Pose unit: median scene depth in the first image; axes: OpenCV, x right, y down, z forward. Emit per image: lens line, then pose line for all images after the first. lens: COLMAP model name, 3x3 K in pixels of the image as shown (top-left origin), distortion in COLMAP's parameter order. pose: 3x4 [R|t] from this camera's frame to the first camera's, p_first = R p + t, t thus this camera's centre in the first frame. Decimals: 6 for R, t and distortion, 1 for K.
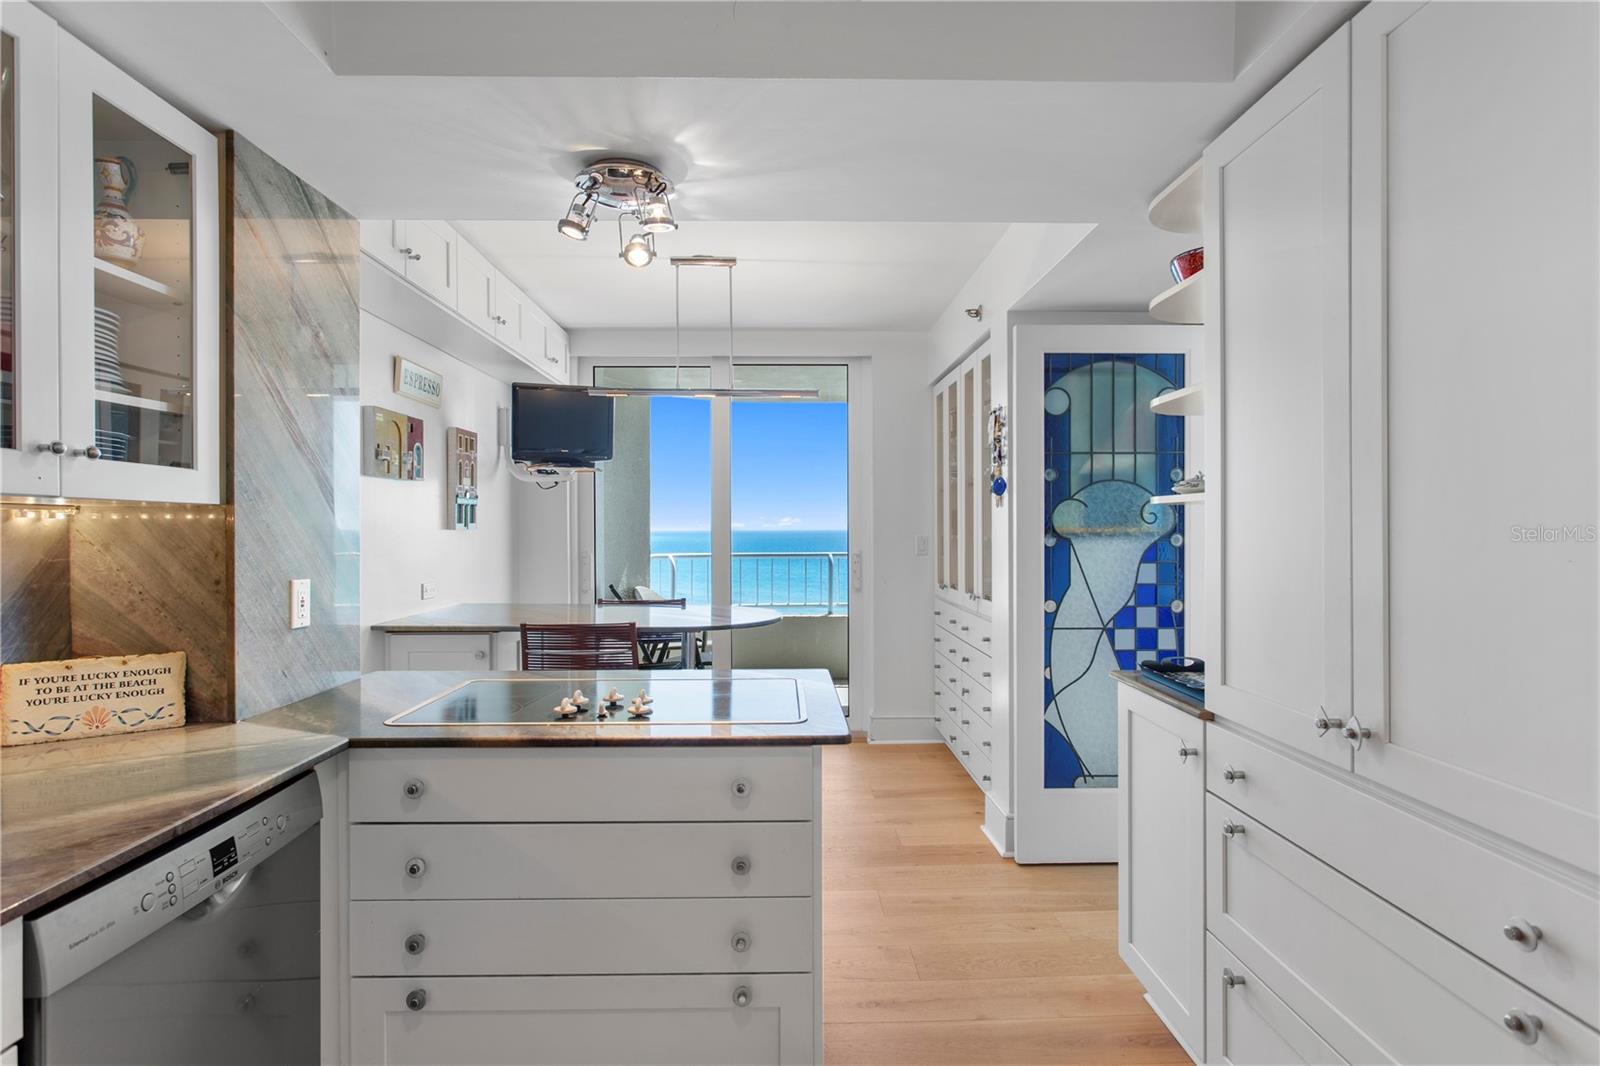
lens RADIAL K [[797.1, 0, 787.4], [0, 797.1, 532.5], [0, 0, 1]] dist [-0.011618, 0.005829]
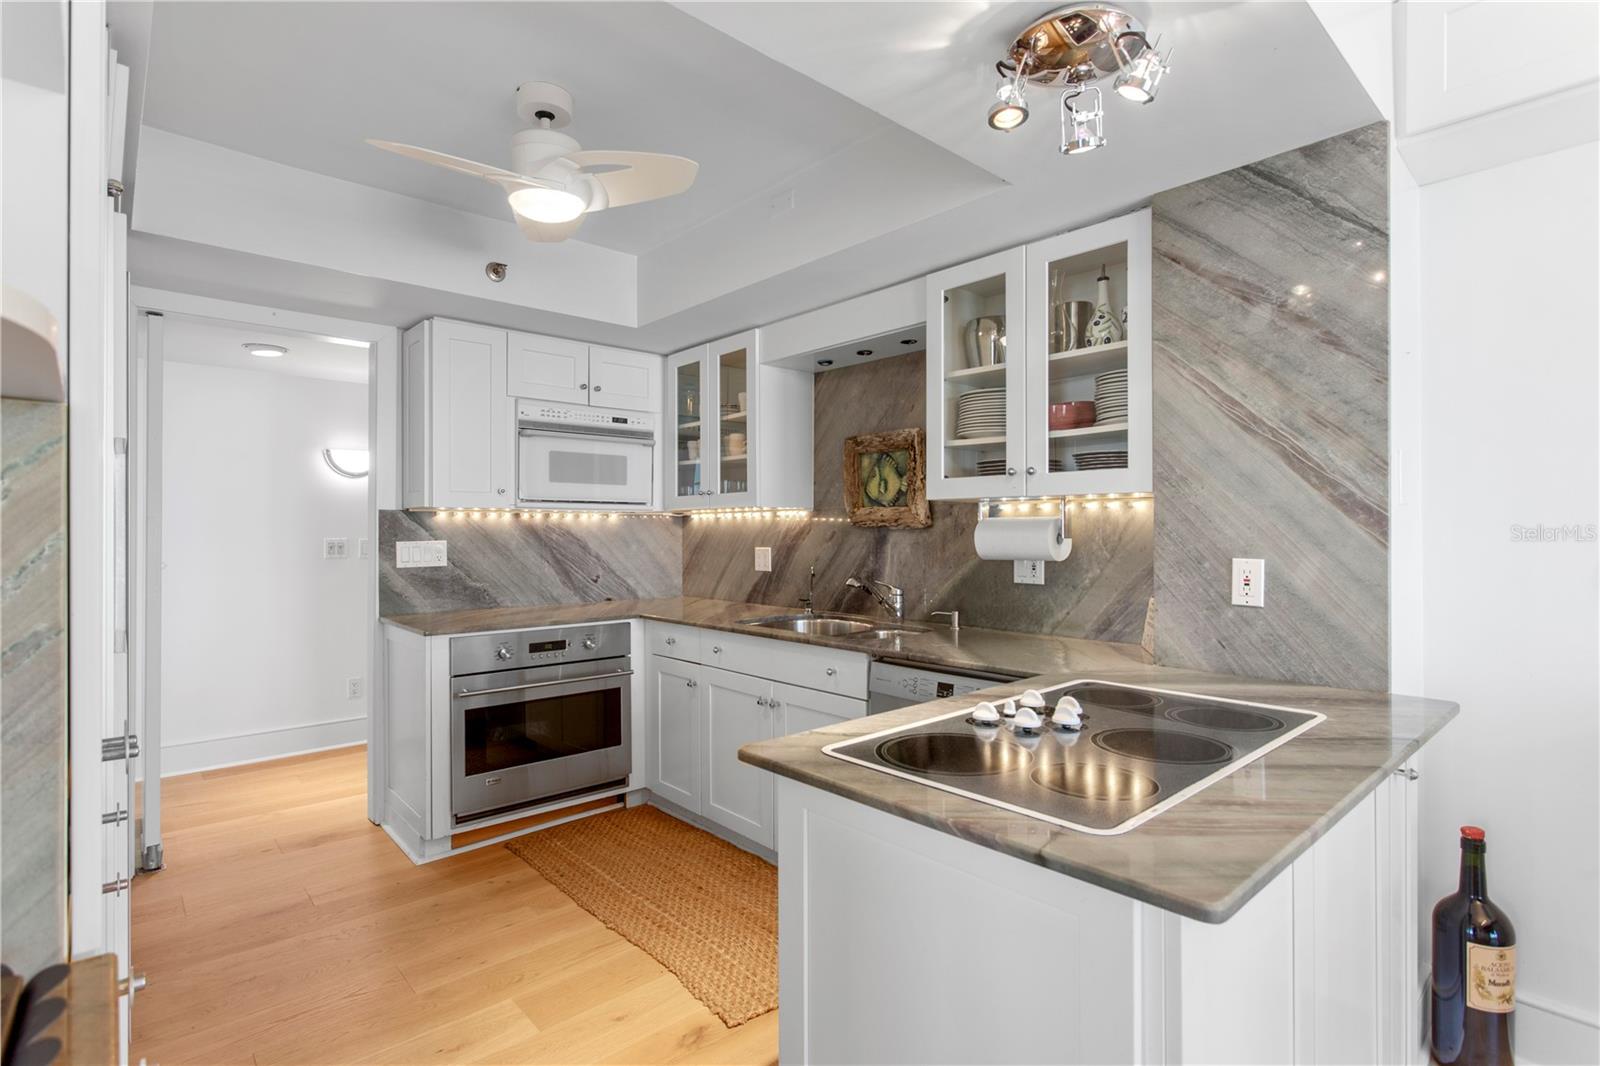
lens RADIAL K [[797.1, 0, 814.5], [0, 797.1, 534.7], [0, 0, 1]] dist [-0.011618, 0.005829]
pose [[-0.753311, 0.008501, -0.657609, 0.489165], [0.002217, 0.999944, 0.010387, 0.017178], [0.657660, 0.006367, -0.753288, 1.439655]]
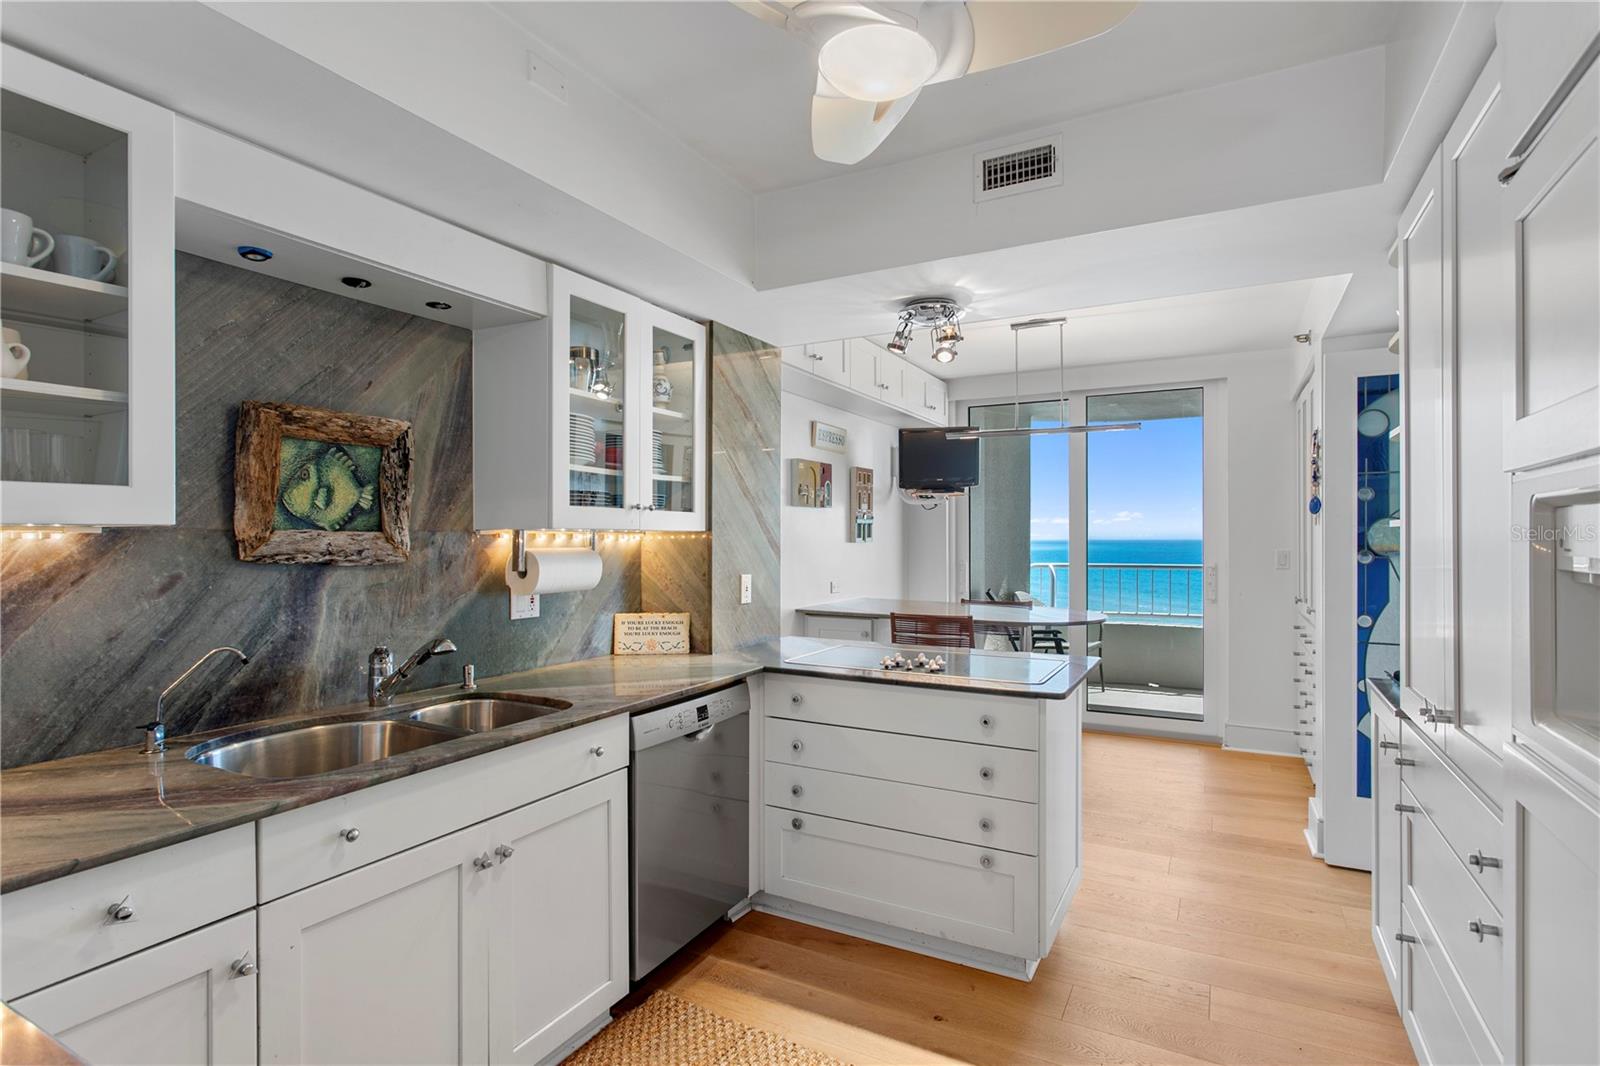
lens RADIAL K [[797.1, 0, 813.0], [0, 797.1, 539.1], [0, 0, 1]] dist [-0.011618, 0.005829]
pose [[0.872625, 0.004489, -0.488371, 0.332272], [-0.004958, 0.999988, 0.000333, -0.017387], [0.488366, 0.002131, 0.872636, -0.399935]]
